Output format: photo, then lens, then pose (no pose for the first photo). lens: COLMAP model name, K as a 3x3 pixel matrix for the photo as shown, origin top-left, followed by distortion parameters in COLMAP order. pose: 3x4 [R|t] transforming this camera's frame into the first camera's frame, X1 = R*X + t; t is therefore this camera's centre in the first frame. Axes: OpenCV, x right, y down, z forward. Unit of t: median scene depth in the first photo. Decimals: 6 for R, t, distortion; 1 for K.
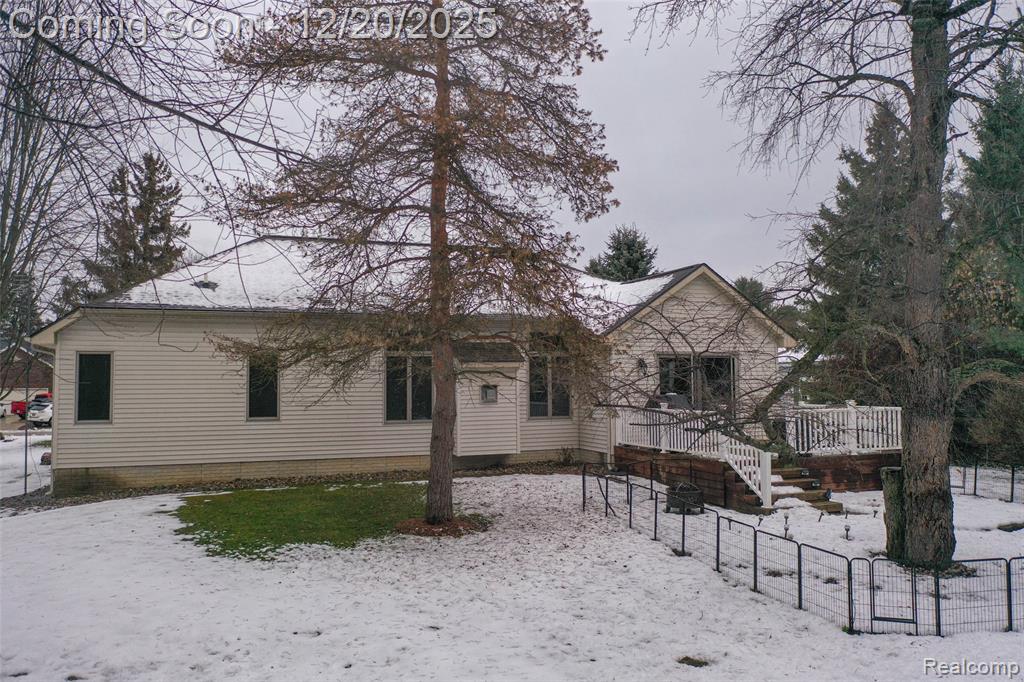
lens RADIAL K [[802.4, 0, 507.7], [0, 802.4, 337.1], [0, 0, 1]] dist [-0.015318, -0.013754]
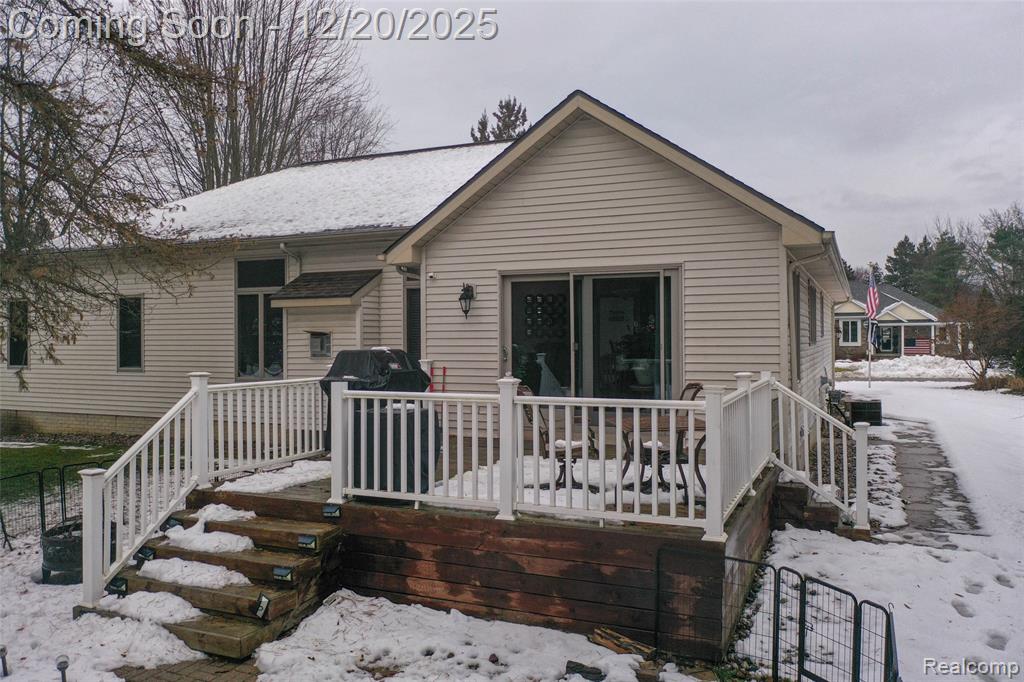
lens RADIAL K [[802.4, 0, 507.7], [0, 802.4, 337.1], [0, 0, 1]] dist [-0.015318, -0.013754]
pose [[0.715434, 0.005314, -0.698660, 0.664996], [0.040813, 0.997946, 0.049383, 0.042089], [0.697487, -0.063845, 0.713748, 0.706974]]
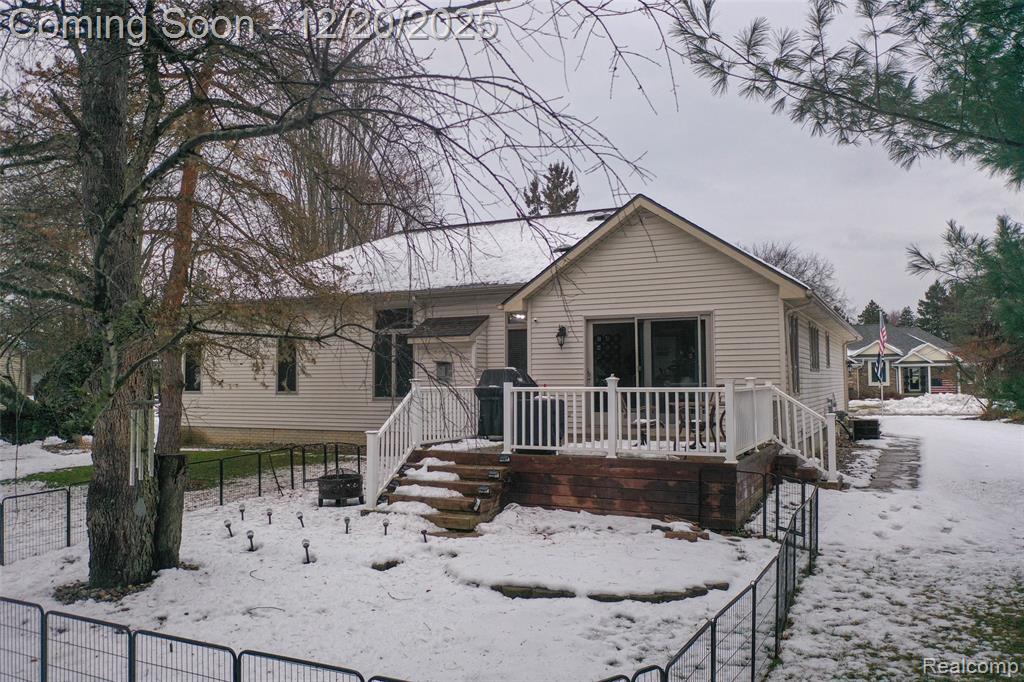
lens RADIAL K [[802.4, 0, 507.7], [0, 802.4, 337.1], [0, 0, 1]] dist [-0.015318, -0.013754]
pose [[0.684863, -0.035640, -0.727800, 0.818595], [0.043278, 0.999029, -0.008197, 0.048078], [0.727385, -0.025884, 0.685741, 0.470093]]
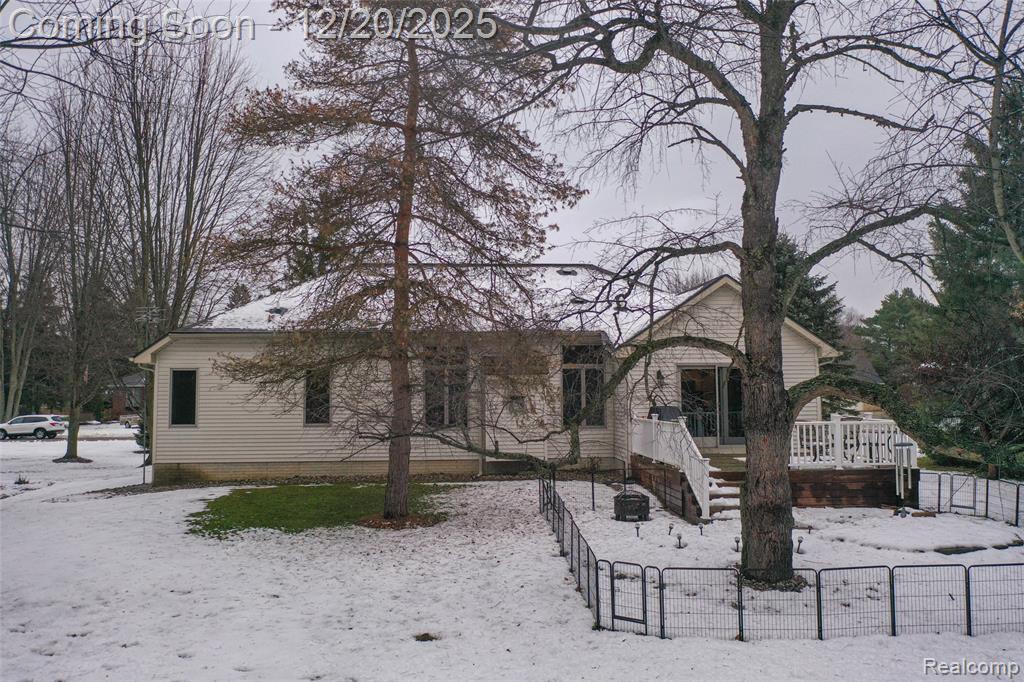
lens RADIAL K [[802.4, 0, 507.7], [0, 802.4, 337.1], [0, 0, 1]] dist [-0.015318, -0.013754]
pose [[0.958913, -0.018990, -0.283064, 0.311285], [0.016283, 0.999796, -0.011914, -0.007394], [0.283232, 0.006815, 0.959027, -0.040112]]
